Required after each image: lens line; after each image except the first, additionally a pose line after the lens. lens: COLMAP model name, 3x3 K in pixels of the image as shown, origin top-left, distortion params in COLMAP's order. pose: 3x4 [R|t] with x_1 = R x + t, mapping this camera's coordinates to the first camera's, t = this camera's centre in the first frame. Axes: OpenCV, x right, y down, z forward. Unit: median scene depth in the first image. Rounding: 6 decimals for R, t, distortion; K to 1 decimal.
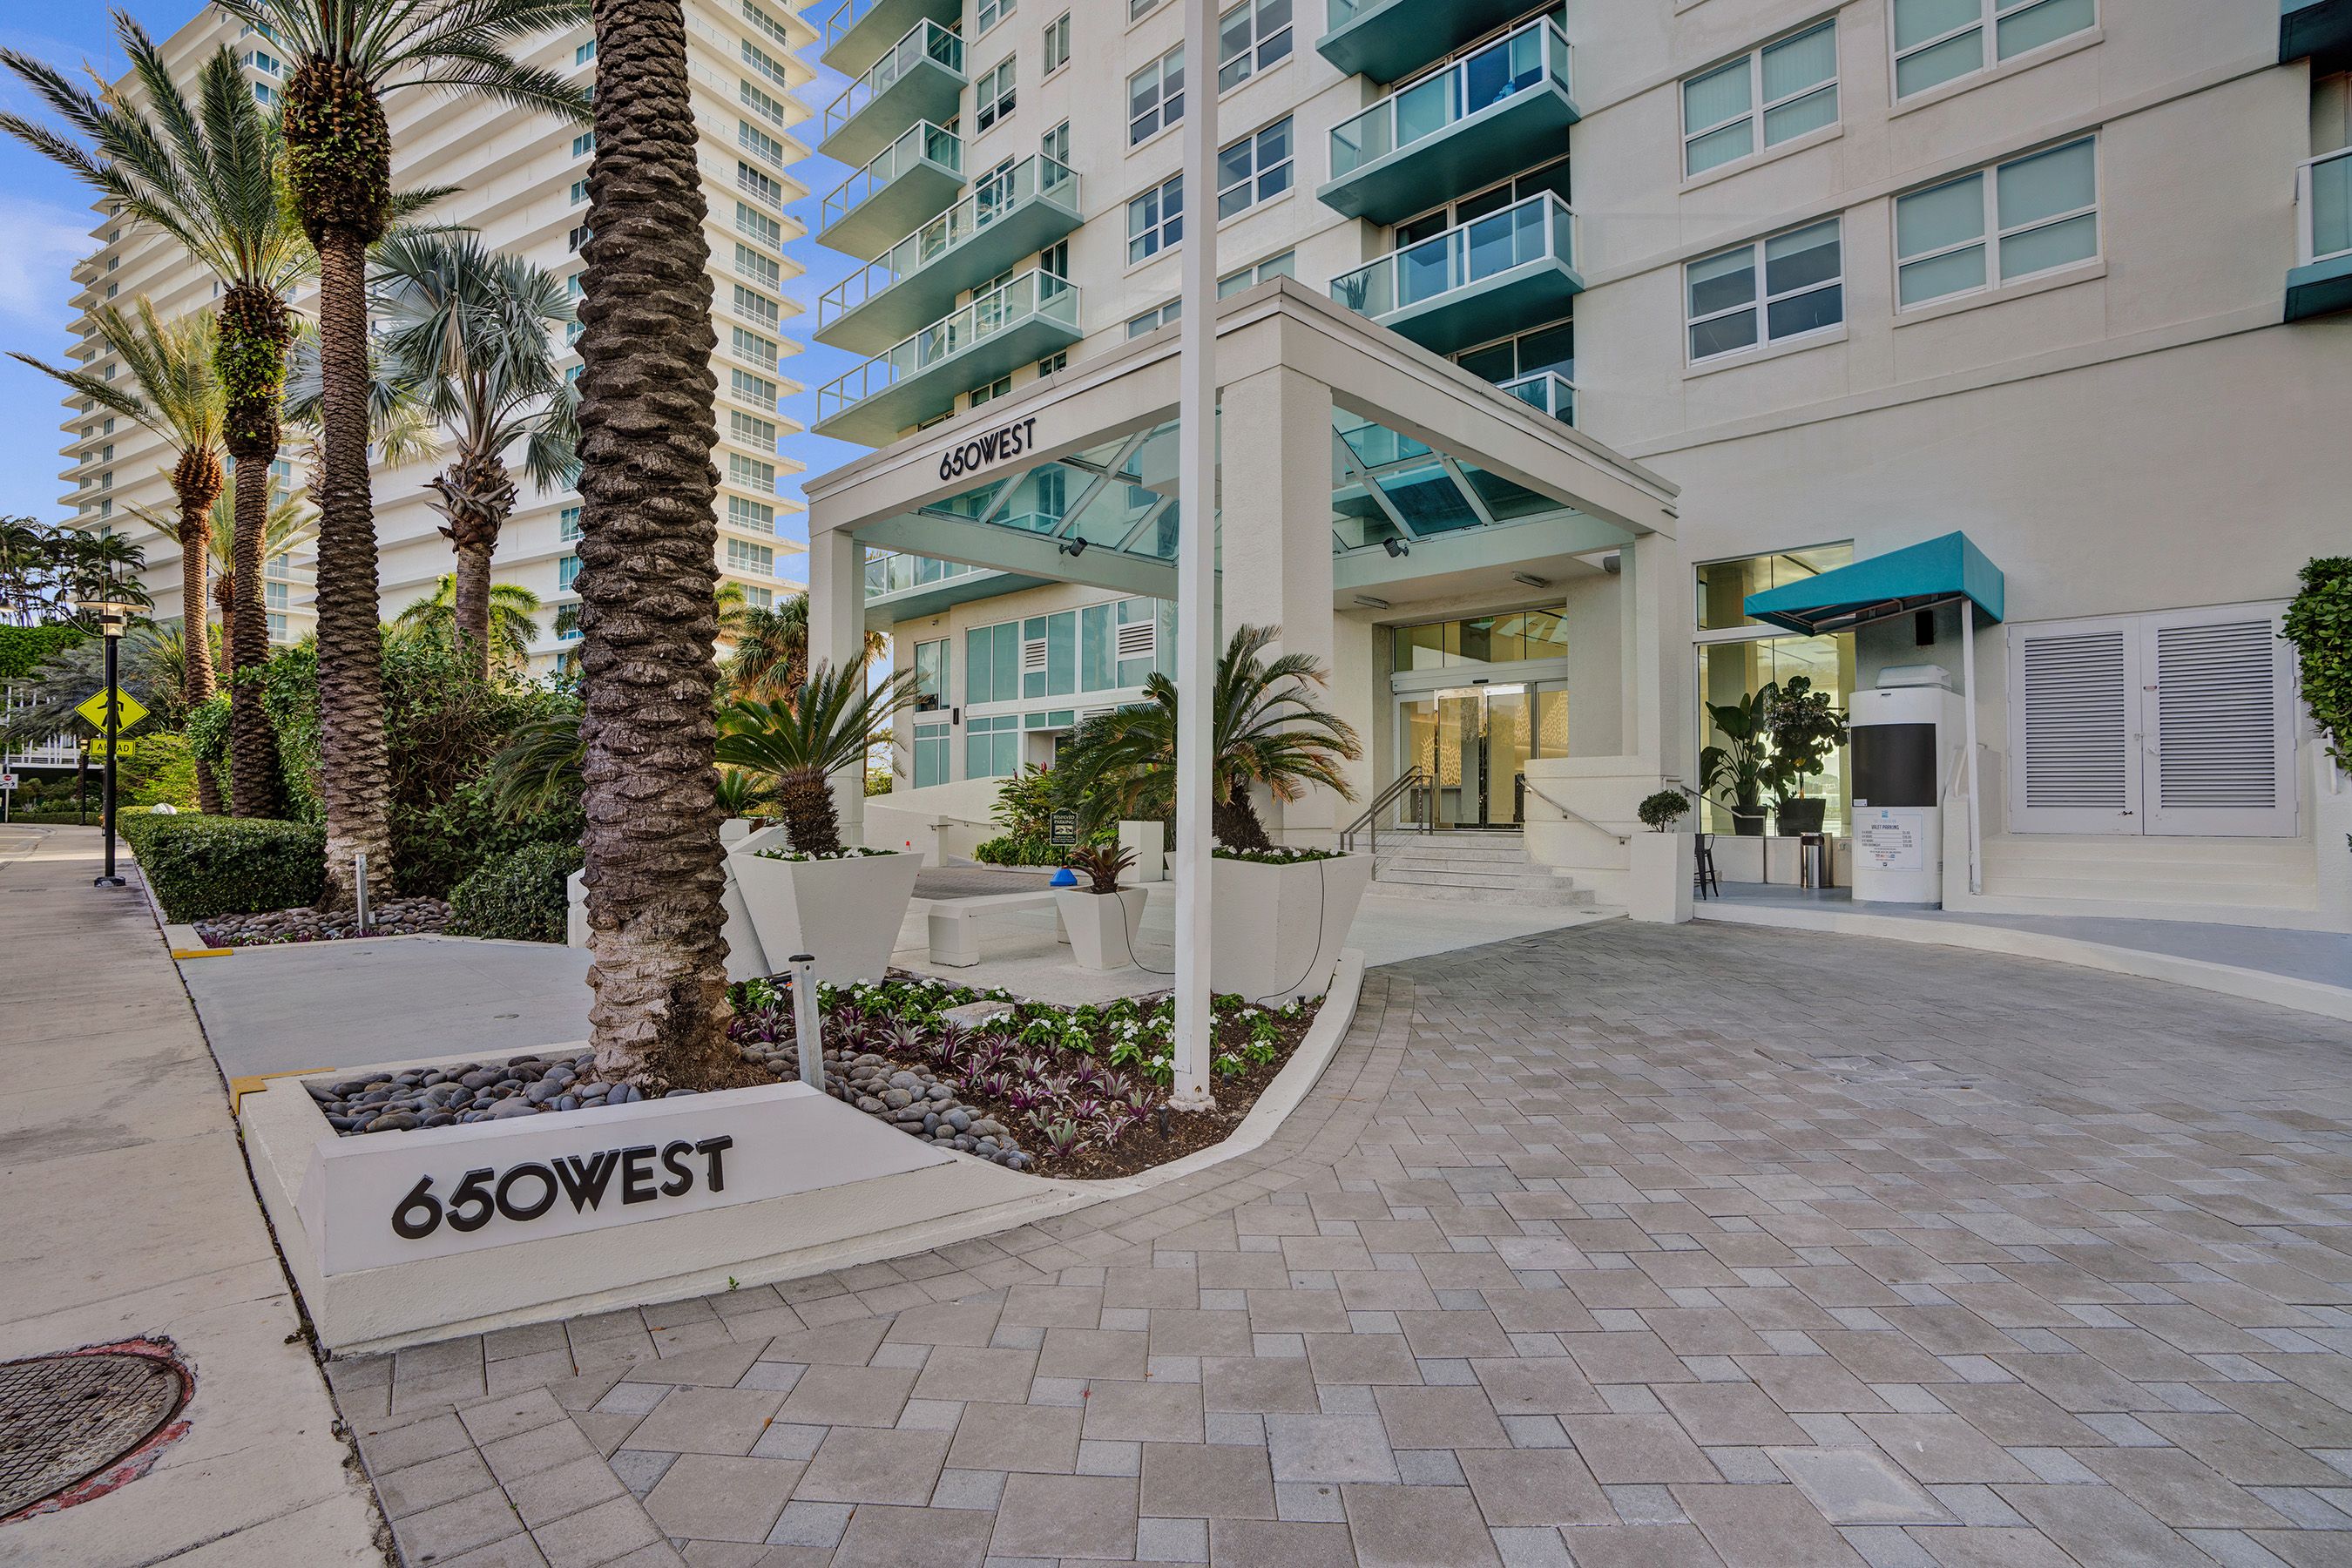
lens RADIAL K [[1111.6, 0, 1191.3], [0, 1111.6, 772.7], [0, 0, 1]] dist [-0.019814, 0.000298]
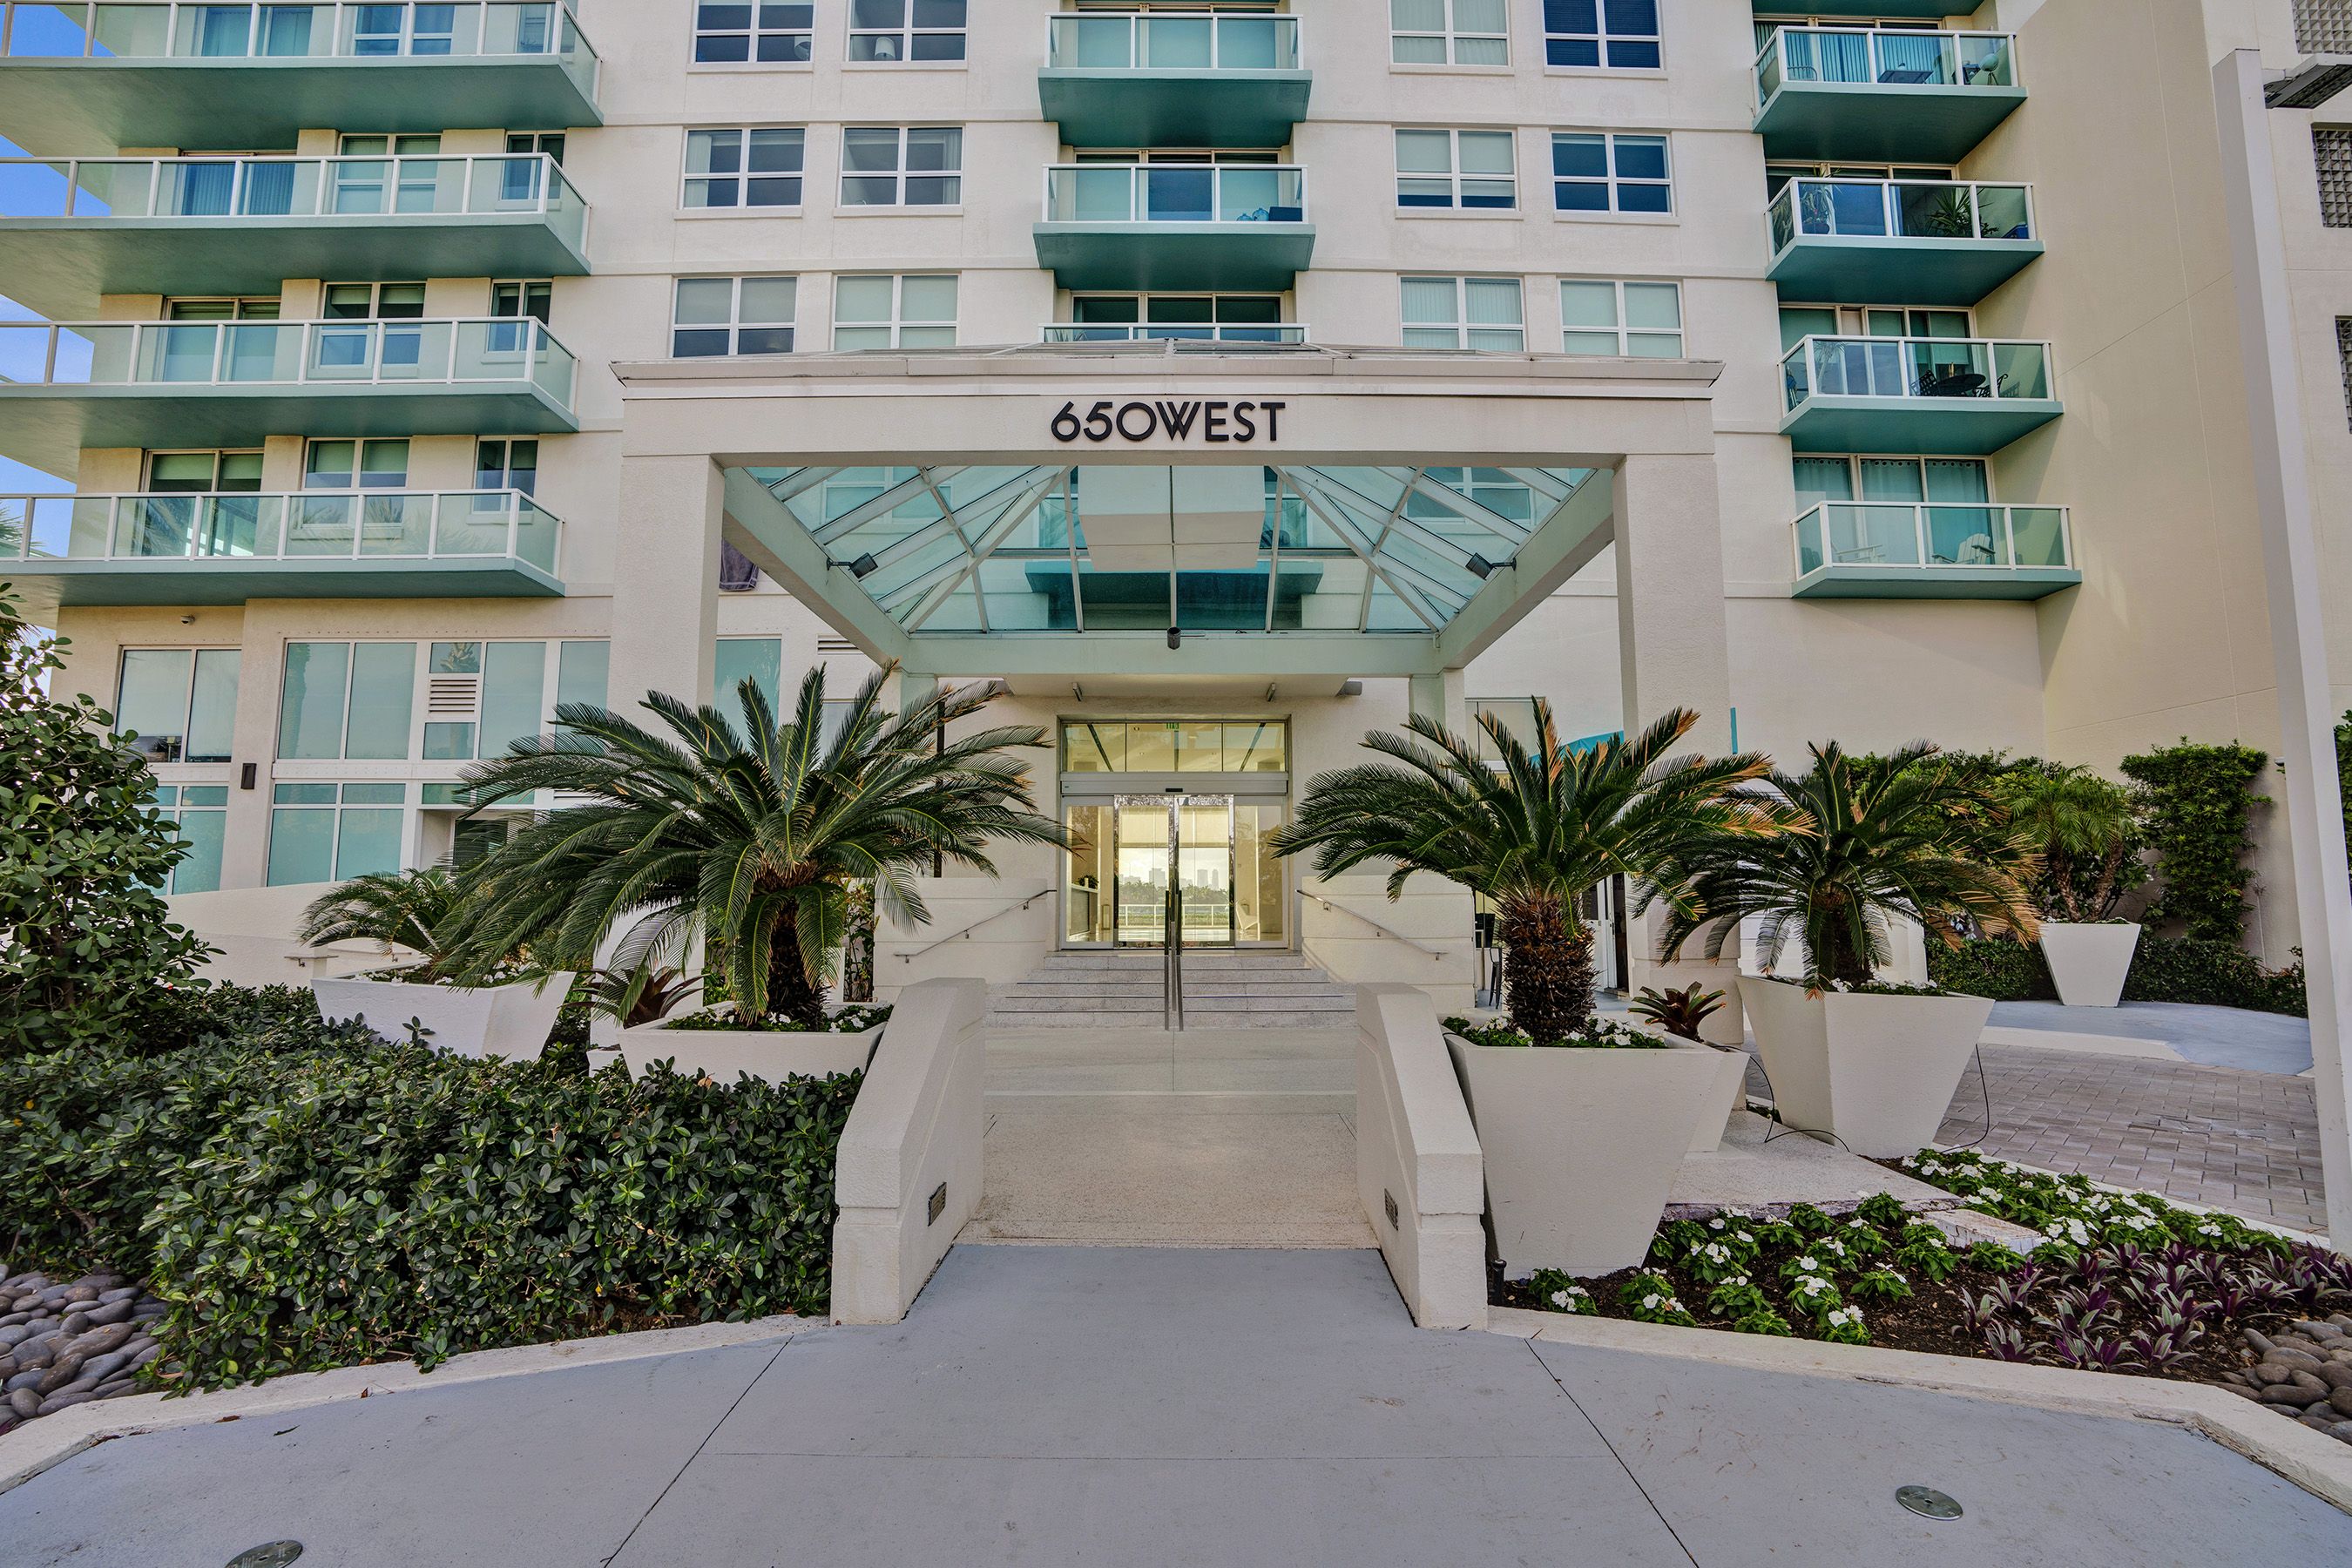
lens RADIAL K [[1111.6, 0, 1191.3], [0, 1111.6, 772.7], [0, 0, 1]] dist [-0.019814, 0.000298]
pose [[0.710732, 0.083215, 0.698524, -0.337939], [-0.016916, 0.994713, -0.101289, -0.000532], [-0.703260, 0.060173, 0.708382, 0.268891]]
